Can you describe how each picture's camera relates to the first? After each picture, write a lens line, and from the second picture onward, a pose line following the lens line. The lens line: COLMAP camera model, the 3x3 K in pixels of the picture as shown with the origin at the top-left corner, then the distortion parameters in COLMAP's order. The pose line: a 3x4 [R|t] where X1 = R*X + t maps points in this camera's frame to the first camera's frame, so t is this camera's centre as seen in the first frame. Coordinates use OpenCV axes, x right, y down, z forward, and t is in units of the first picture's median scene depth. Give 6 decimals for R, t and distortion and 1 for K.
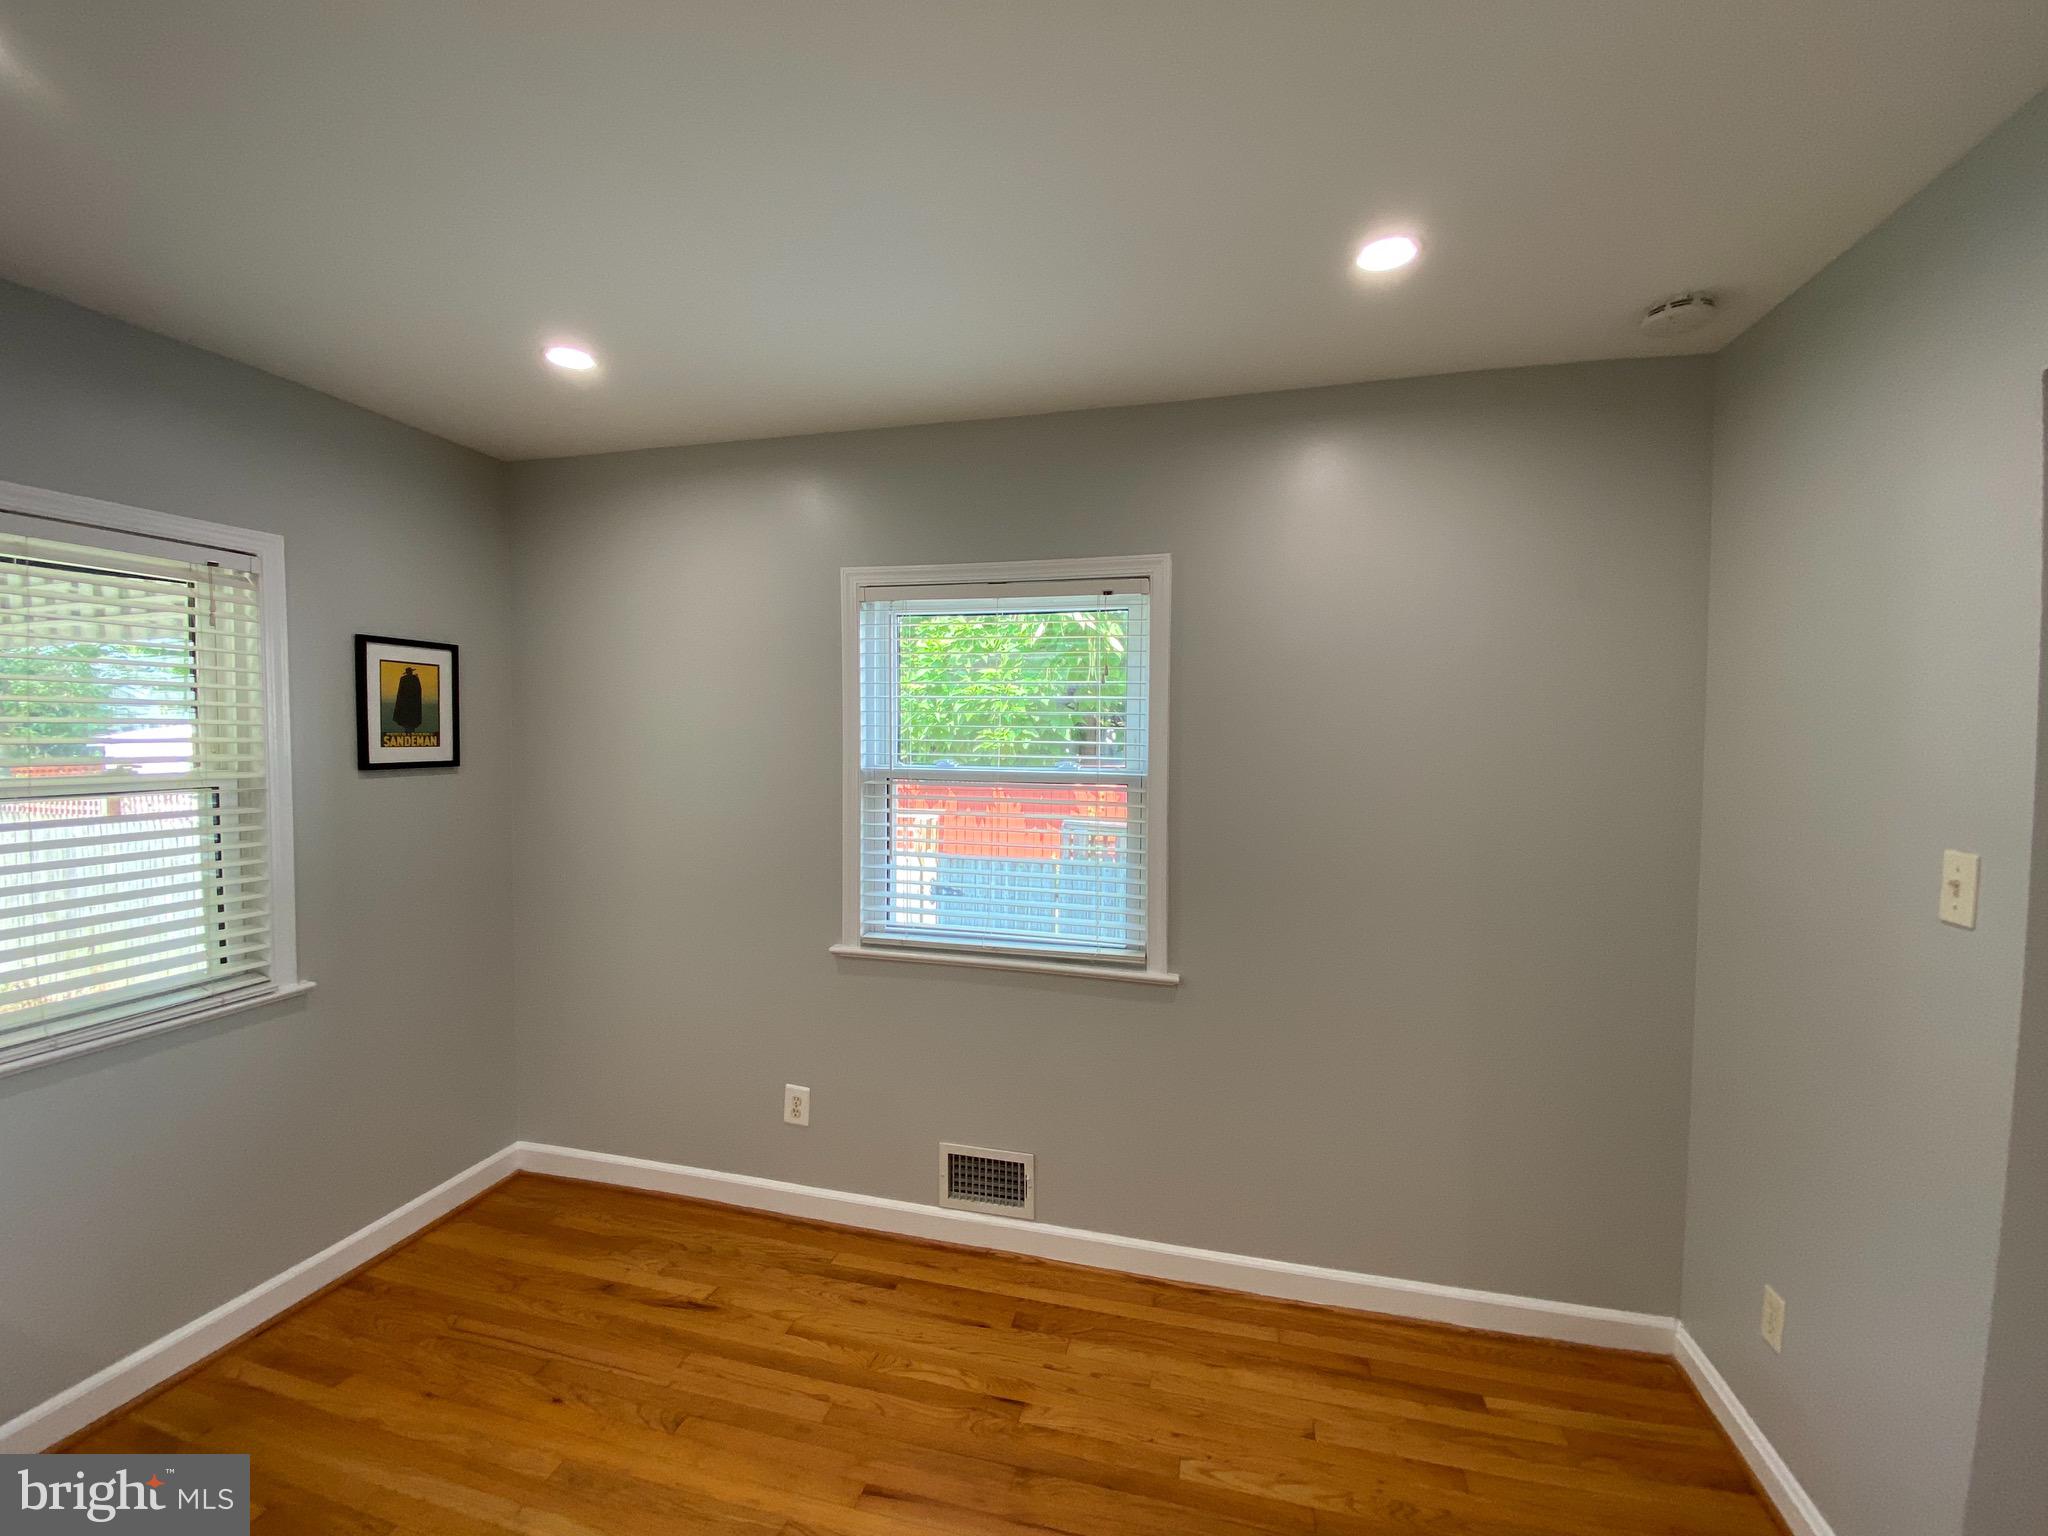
lens RADIAL K [[829.9, 0, 1011.2], [0, 829.9, 764.3], [0, 0, 1]] dist [0.006446, -0.014578]
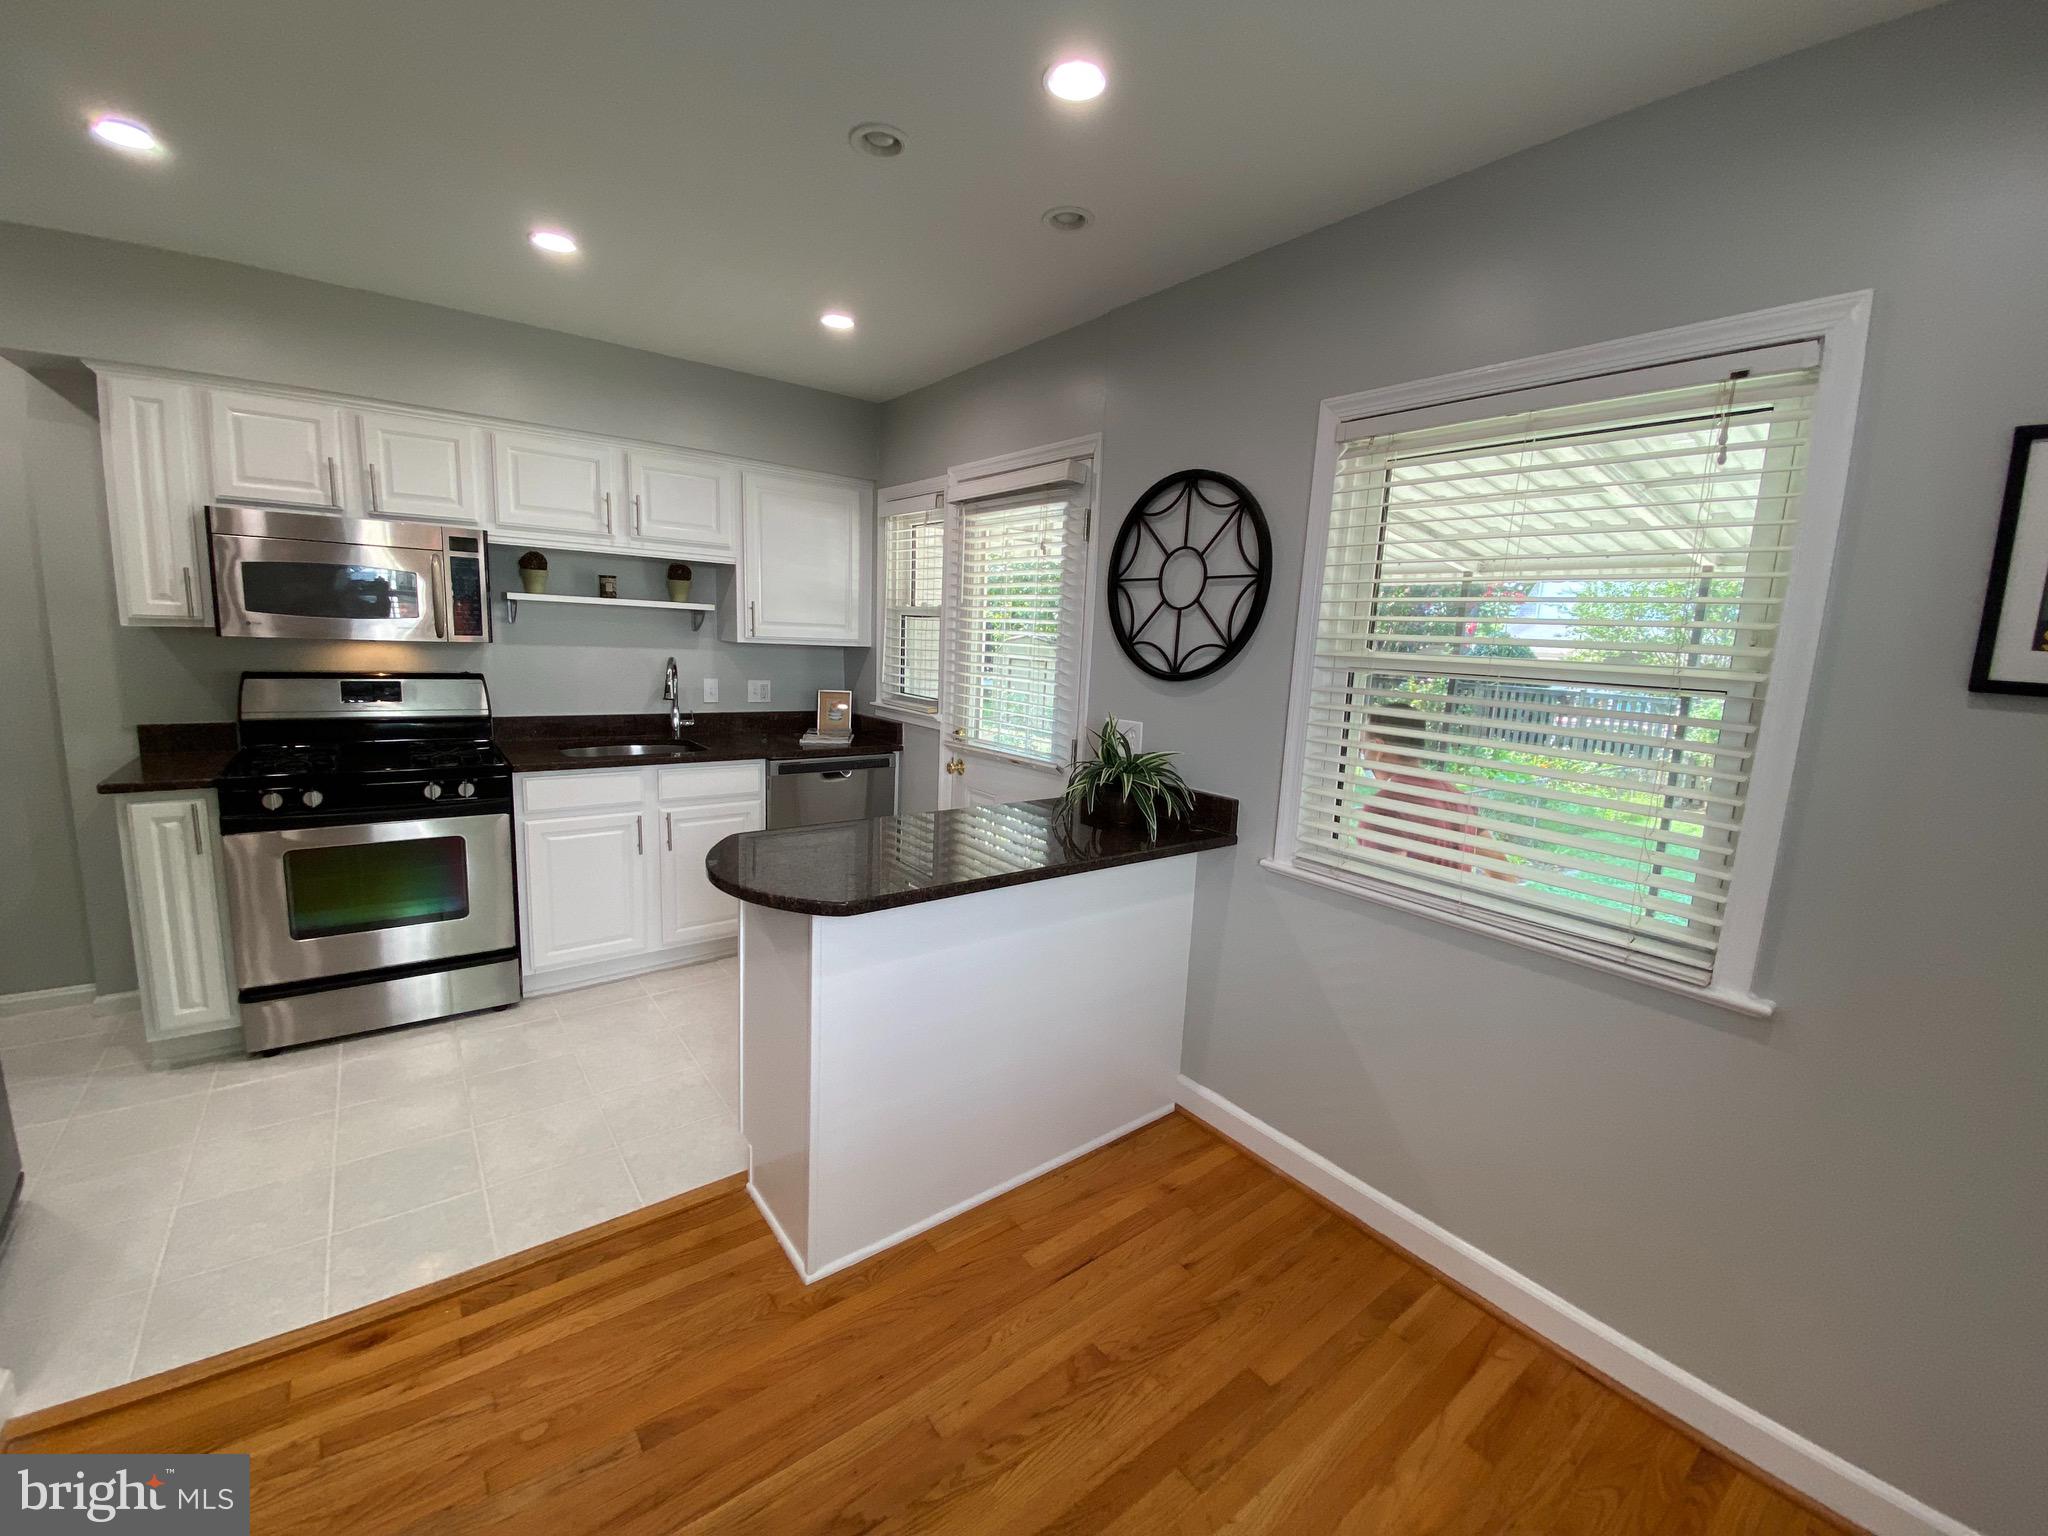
lens RADIAL K [[829.9, 0, 1030.4], [0, 829.9, 762.5], [0, 0, 1]] dist [0.006446, -0.014578]
pose [[-0.615612, 0.084784, -0.783476, -0.001739], [-0.085144, 0.981220, 0.173084, 0.014475], [0.783437, 0.173261, -0.596831, 0.909792]]
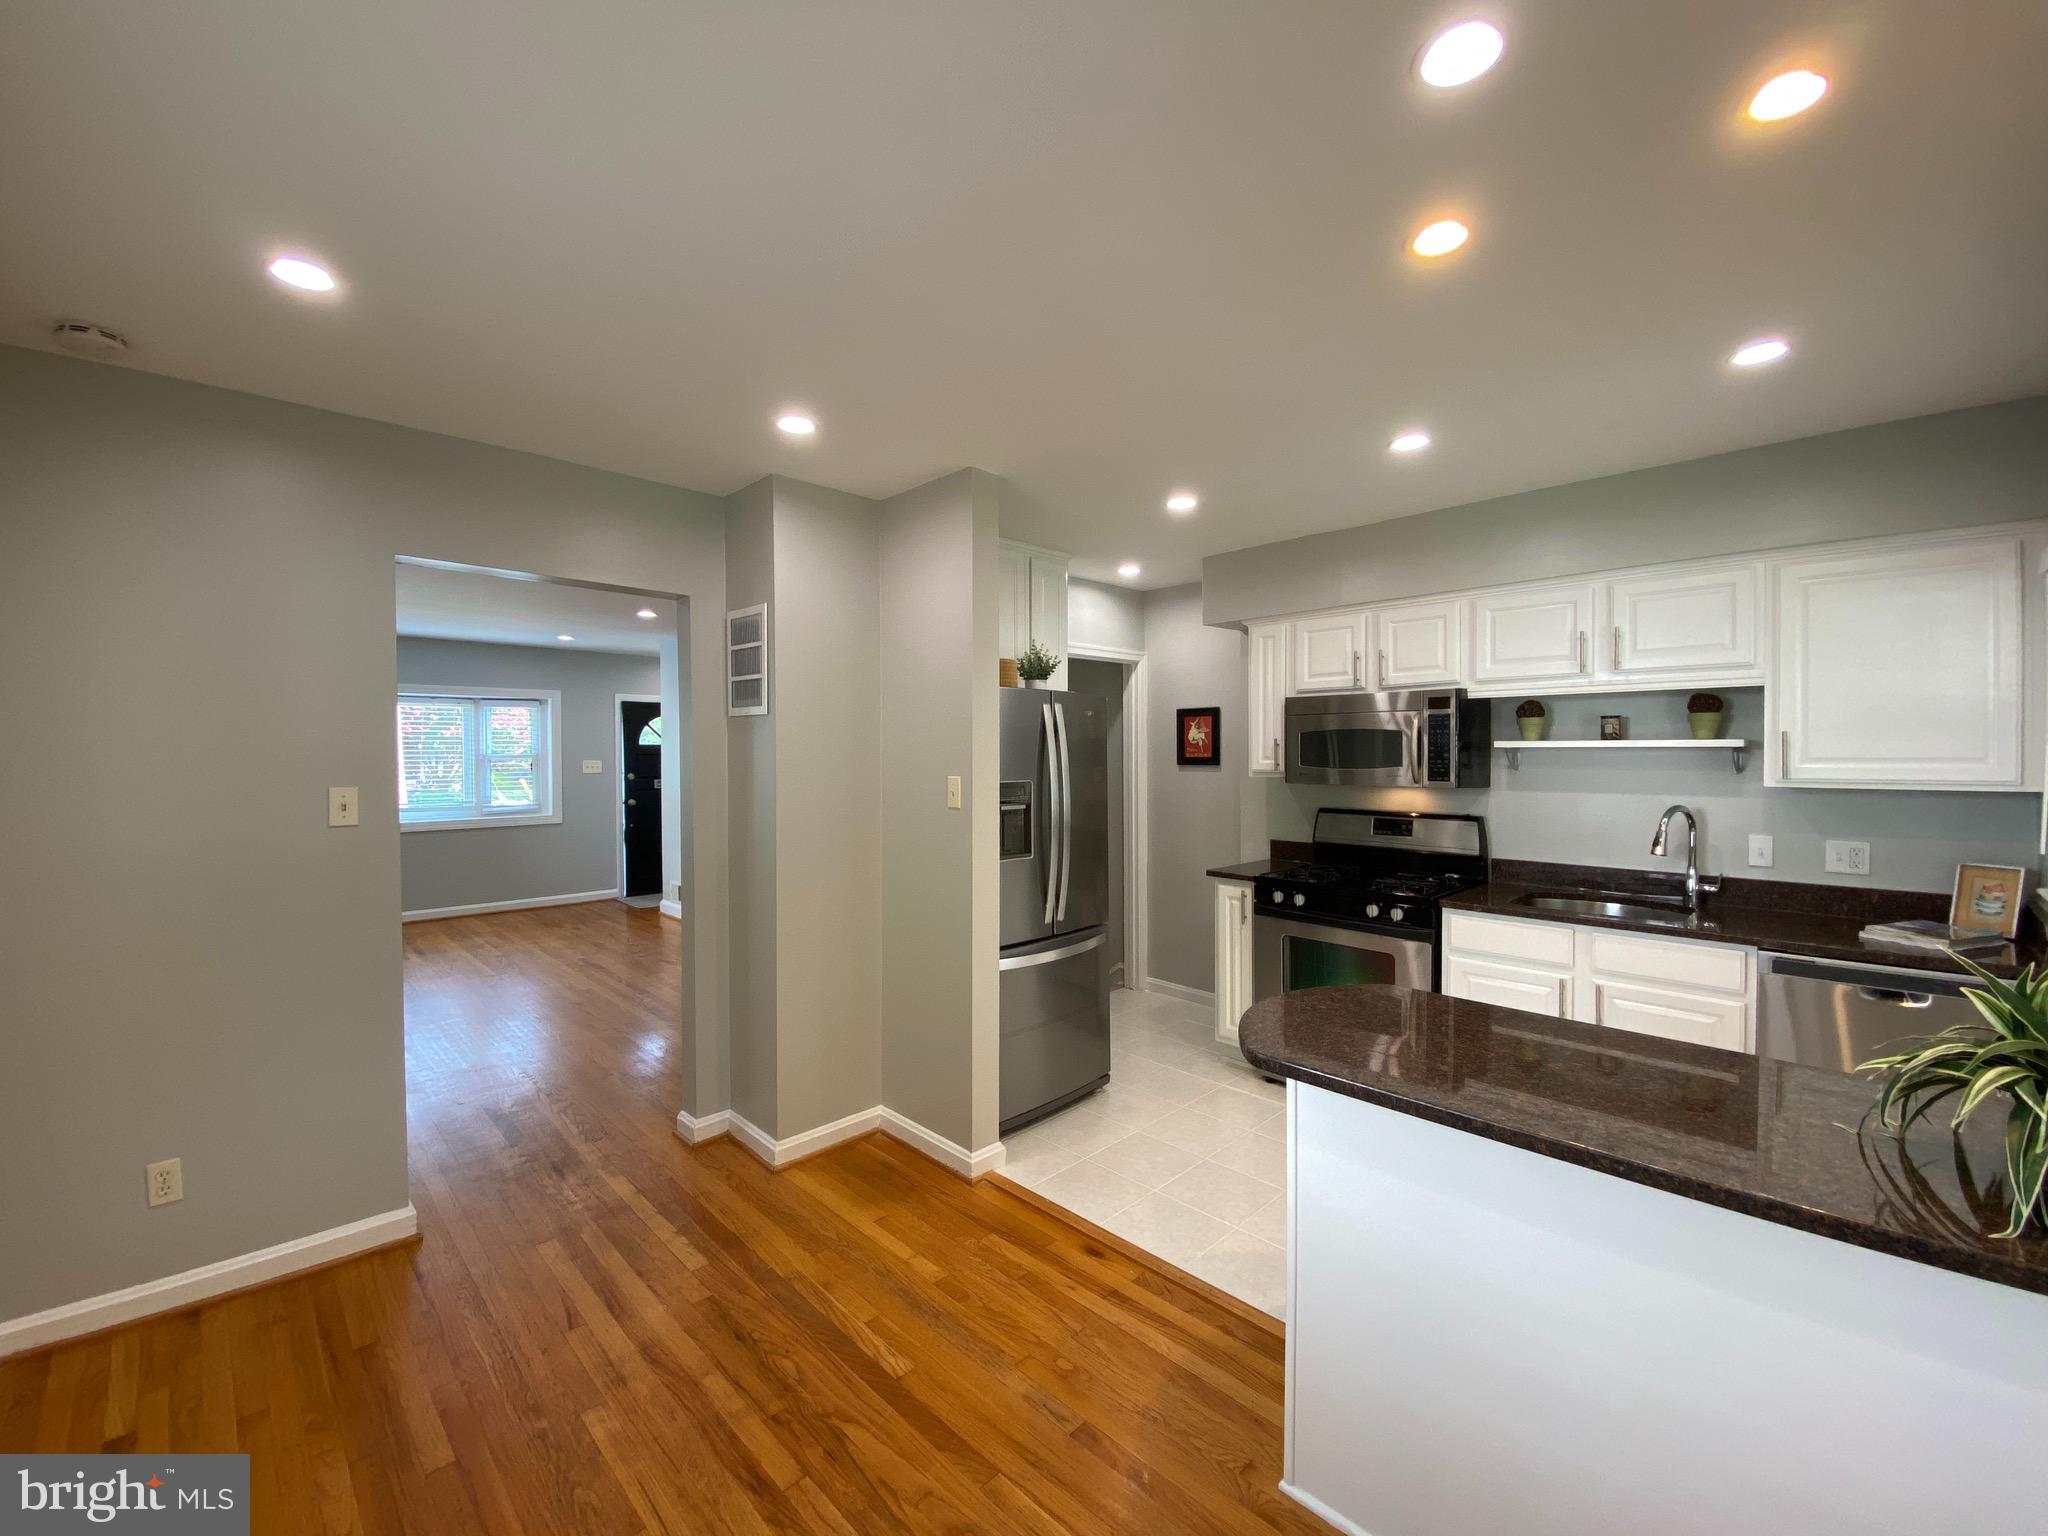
lens RADIAL K [[829.9, 0, 1024.6], [0, 829.9, 766.3], [0, 0, 1]] dist [0.006446, -0.014578]
pose [[-0.853930, -0.014695, 0.520180, -0.672571], [0.020093, 0.997925, 0.061176, -0.014779], [-0.520000, 0.062692, -0.851863, 1.049985]]
